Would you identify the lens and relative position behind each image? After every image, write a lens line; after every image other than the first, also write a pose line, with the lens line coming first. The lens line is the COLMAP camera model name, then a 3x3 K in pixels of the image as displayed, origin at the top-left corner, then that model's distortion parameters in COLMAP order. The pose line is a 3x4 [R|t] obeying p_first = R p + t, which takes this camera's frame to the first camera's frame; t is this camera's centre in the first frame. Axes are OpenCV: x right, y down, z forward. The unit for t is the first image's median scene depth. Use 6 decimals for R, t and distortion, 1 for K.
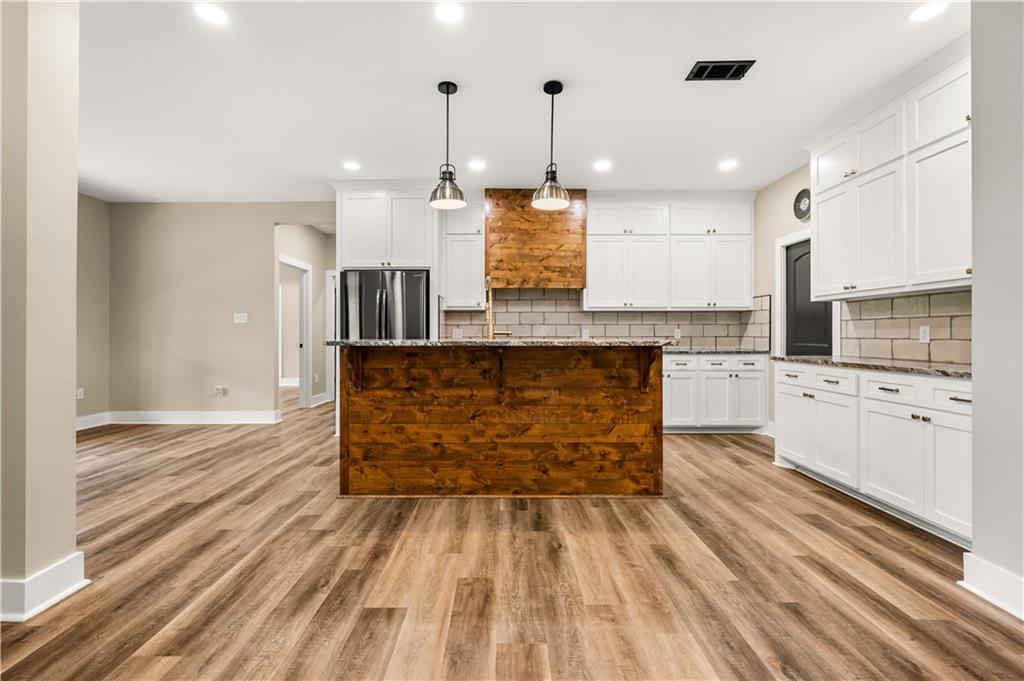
lens RADIAL K [[456.6, 0, 505.3], [0, 456.6, 333.8], [0, 0, 1]] dist [-0.003155, 0.000011]
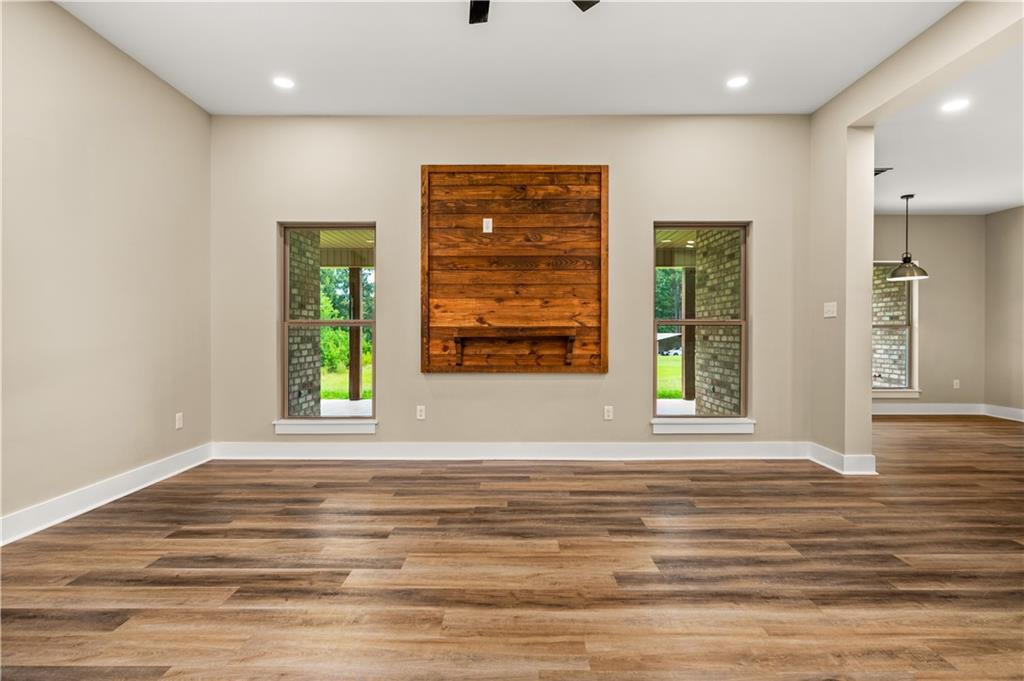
lens RADIAL K [[517.8, 0, 512.5], [0, 517.8, 336.8], [0, 0, 1]] dist [-0.002049, -0.000650]
pose [[-0.002124, 0.005685, -0.999982, 0.712330], [-0.001241, 0.999983, 0.005688, 0.001210], [0.999997, 0.001253, -0.002117, -0.270189]]
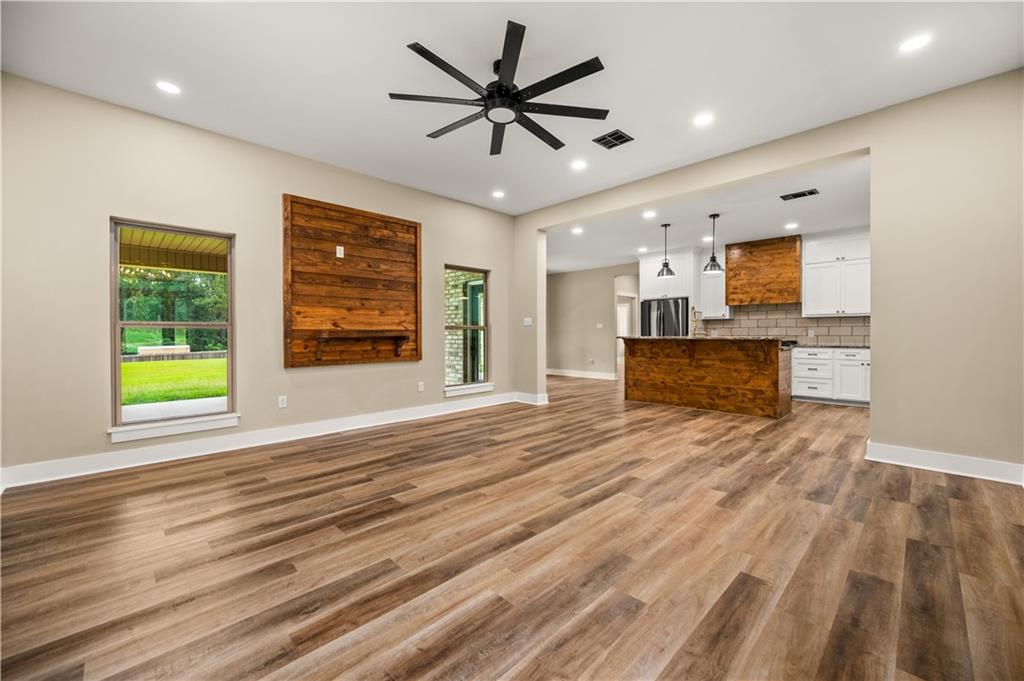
lens RADIAL K [[407.0, 0, 513.4], [0, 407.0, 336.9], [0, 0, 1]] dist [-0.002373, -0.000066]
pose [[0.703811, 0.003625, -0.710378, 0.764476], [0.002565, 0.999967, 0.007644, -0.001382], [0.710383, -0.007202, 0.703778, -0.953298]]
